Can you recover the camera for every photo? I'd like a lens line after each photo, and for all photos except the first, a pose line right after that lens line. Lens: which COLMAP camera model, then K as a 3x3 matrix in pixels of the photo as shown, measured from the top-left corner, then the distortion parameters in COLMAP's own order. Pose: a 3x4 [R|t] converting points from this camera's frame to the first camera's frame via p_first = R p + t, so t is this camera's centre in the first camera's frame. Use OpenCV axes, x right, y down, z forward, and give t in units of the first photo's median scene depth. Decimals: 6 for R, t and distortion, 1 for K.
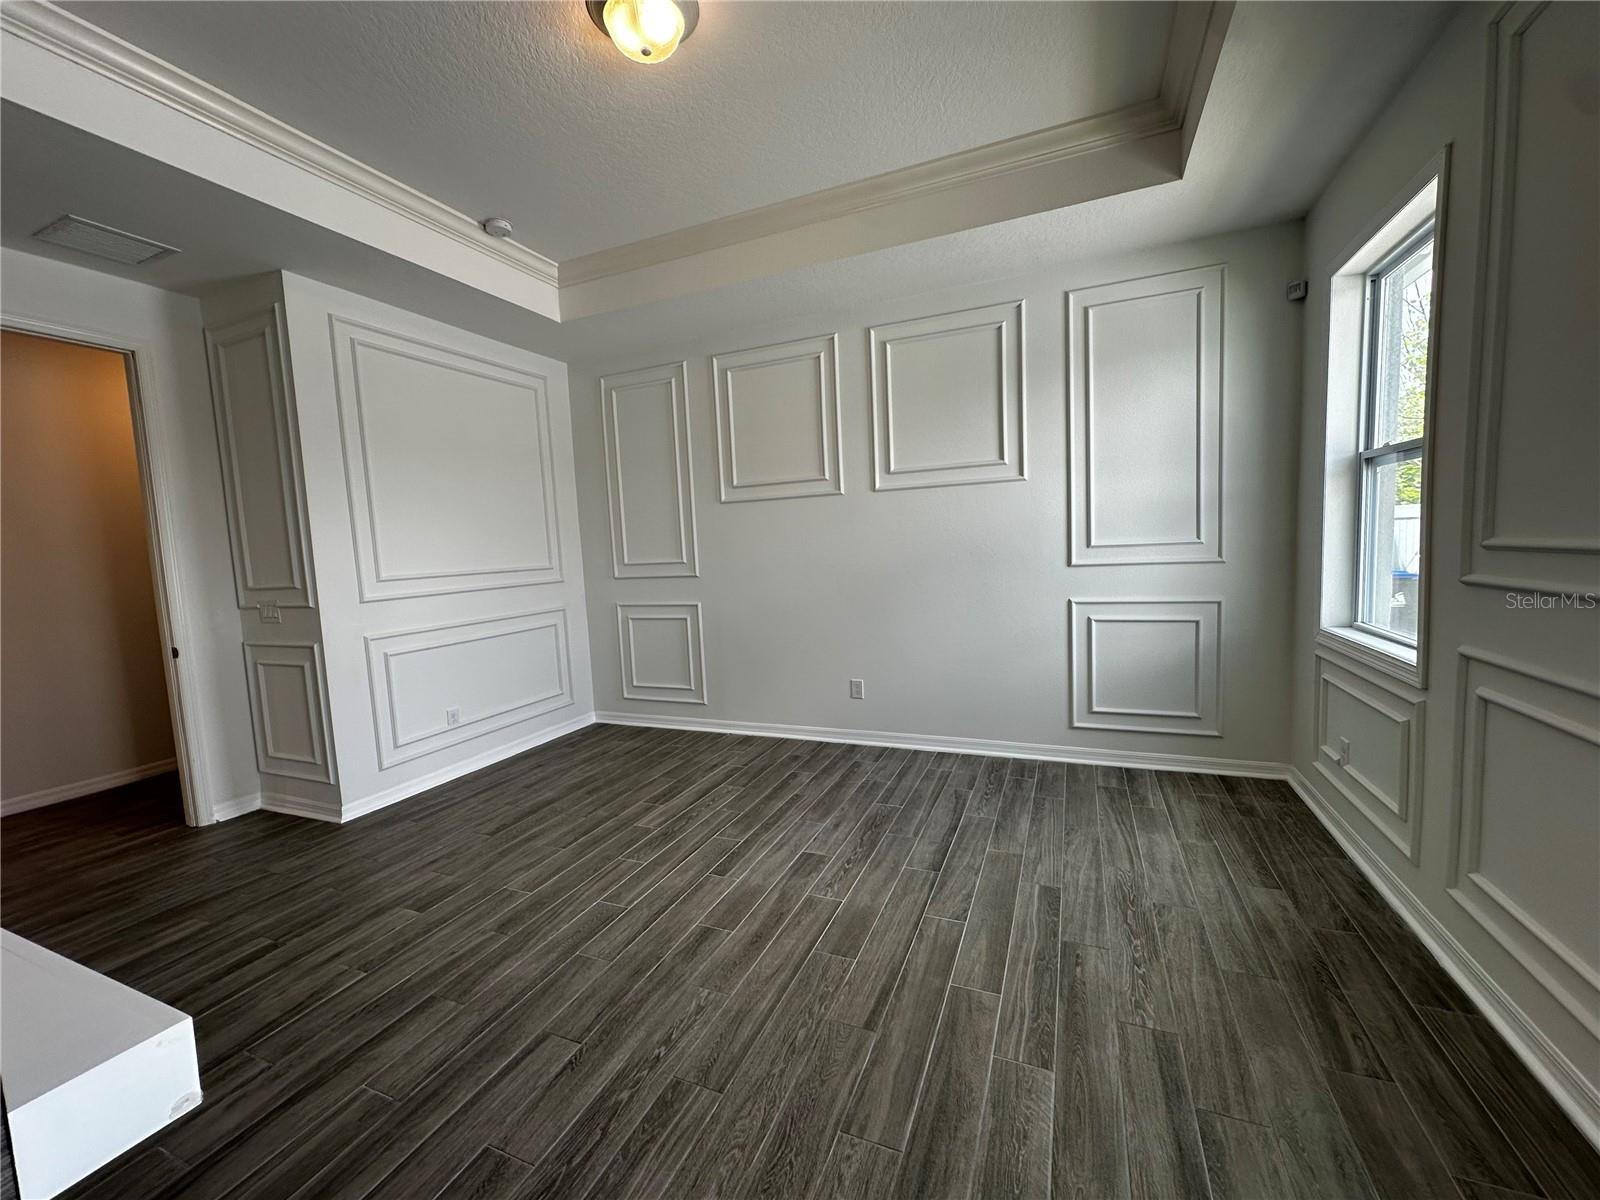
lens RADIAL K [[643.5, 0, 795.9], [0, 643.5, 595.8], [0, 0, 1]] dist [0.000471, 0.000596]
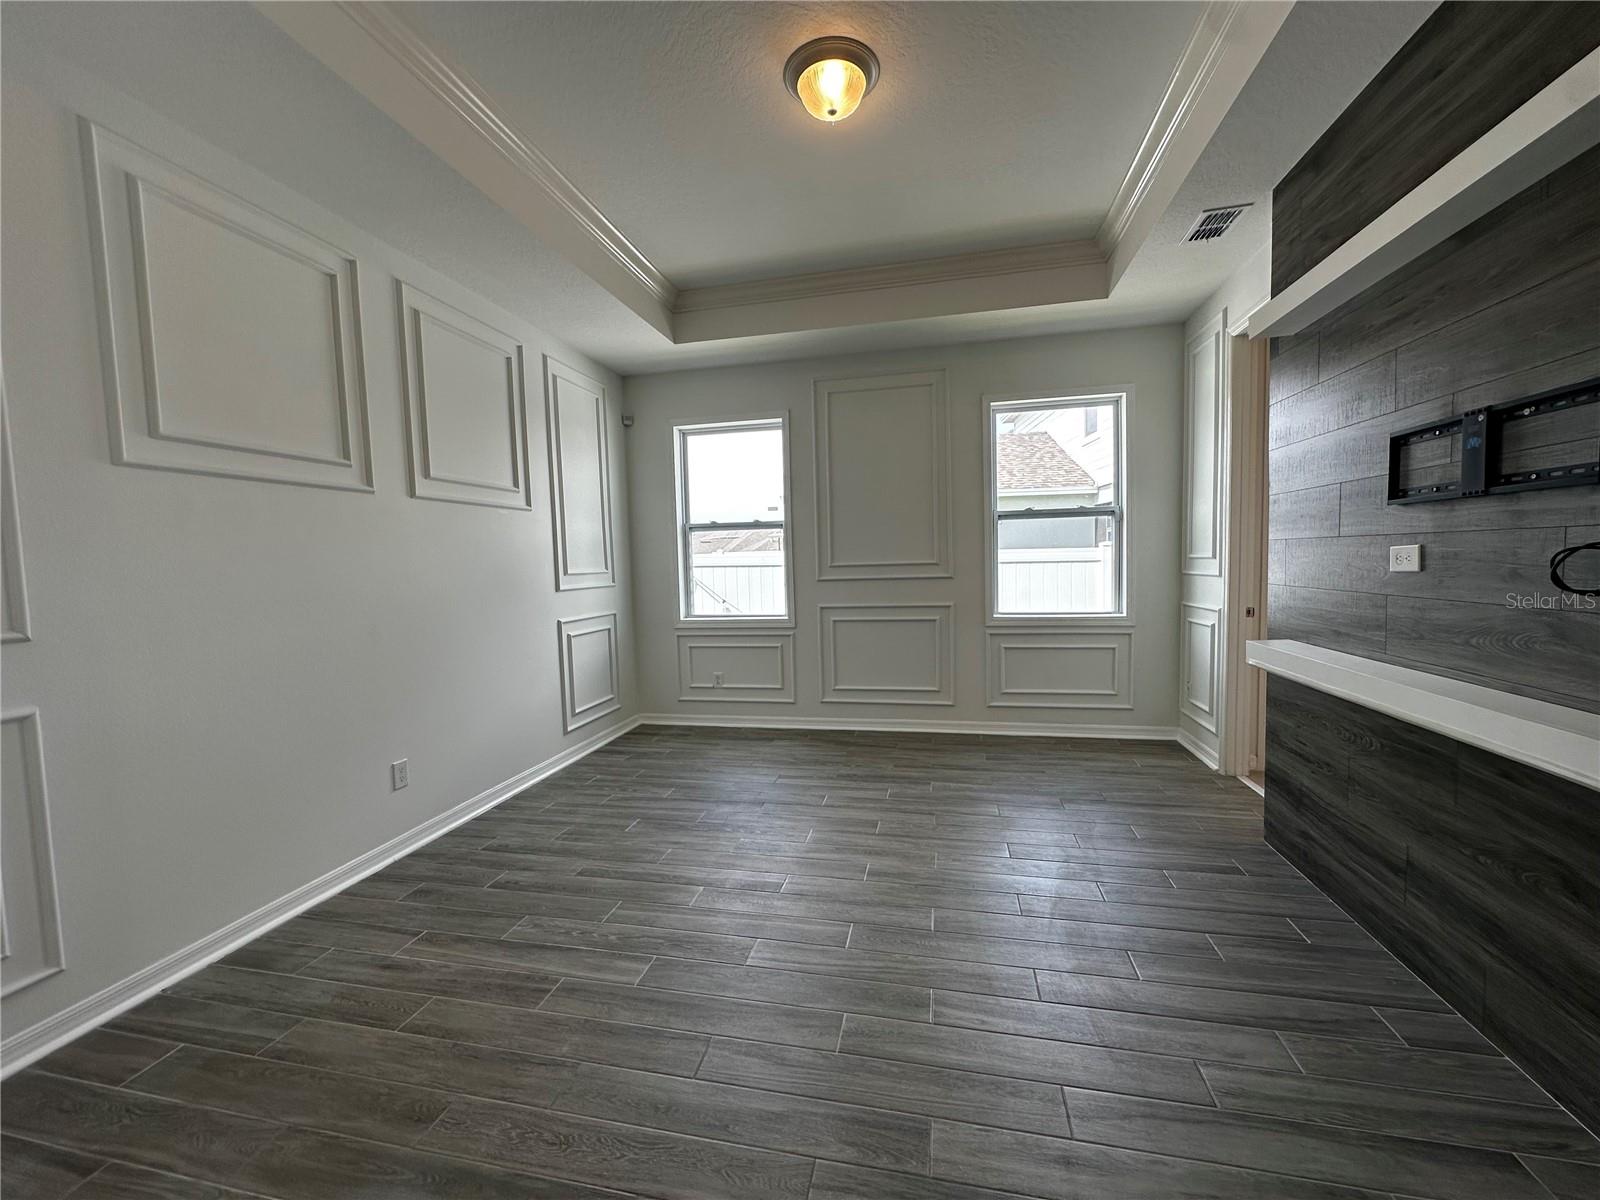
lens RADIAL K [[643.5, 0, 798.1], [0, 643.5, 604.5], [0, 0, 1]] dist [0.000471, 0.000596]
pose [[-0.186349, -0.015016, 0.982369, -0.819169], [0.118199, 0.992278, 0.037589, -0.016599], [-0.975348, 0.123120, -0.183135, 0.839788]]
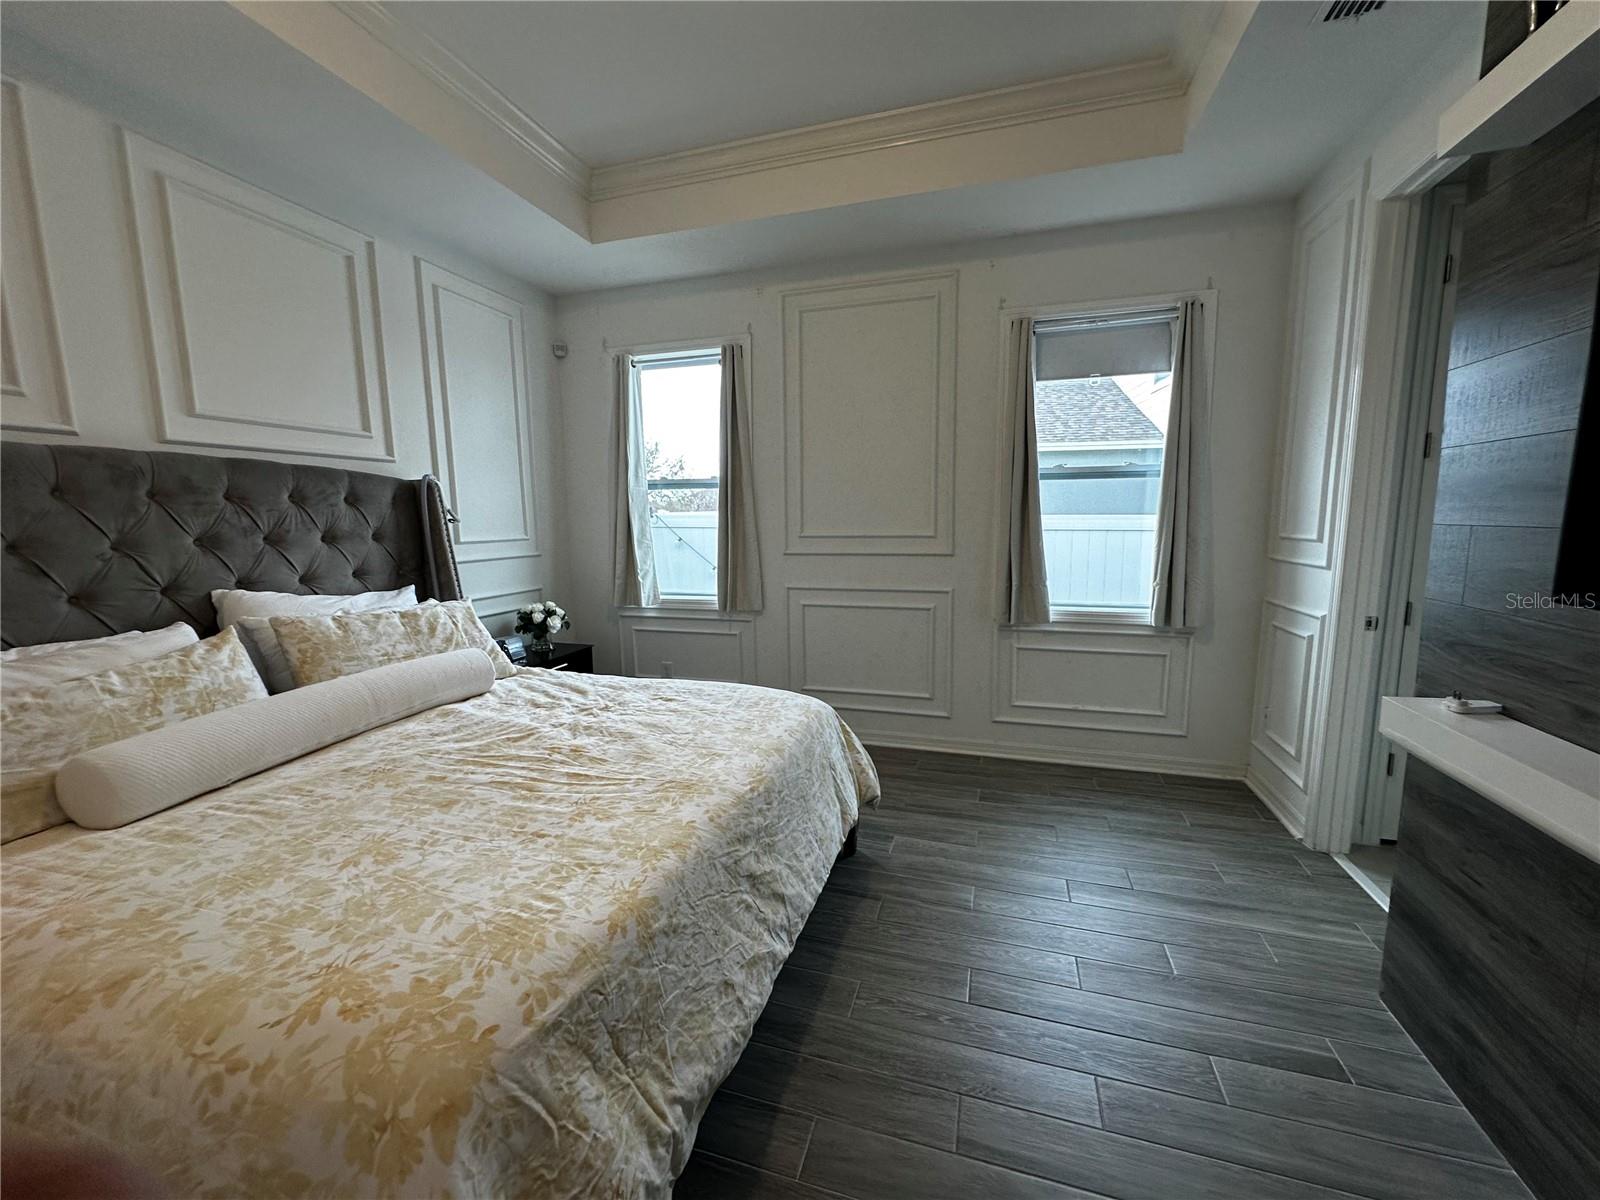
lens RADIAL K [[643.5, 0, 799.5], [0, 643.5, 602.4], [0, 0, 1]] dist [0.000471, 0.000596]
pose [[-0.103533, -0.082288, 0.991216, -0.569494], [0.099418, 0.990725, 0.092631, -0.029385], [-0.989645, 0.108135, -0.094392, 0.625915]]
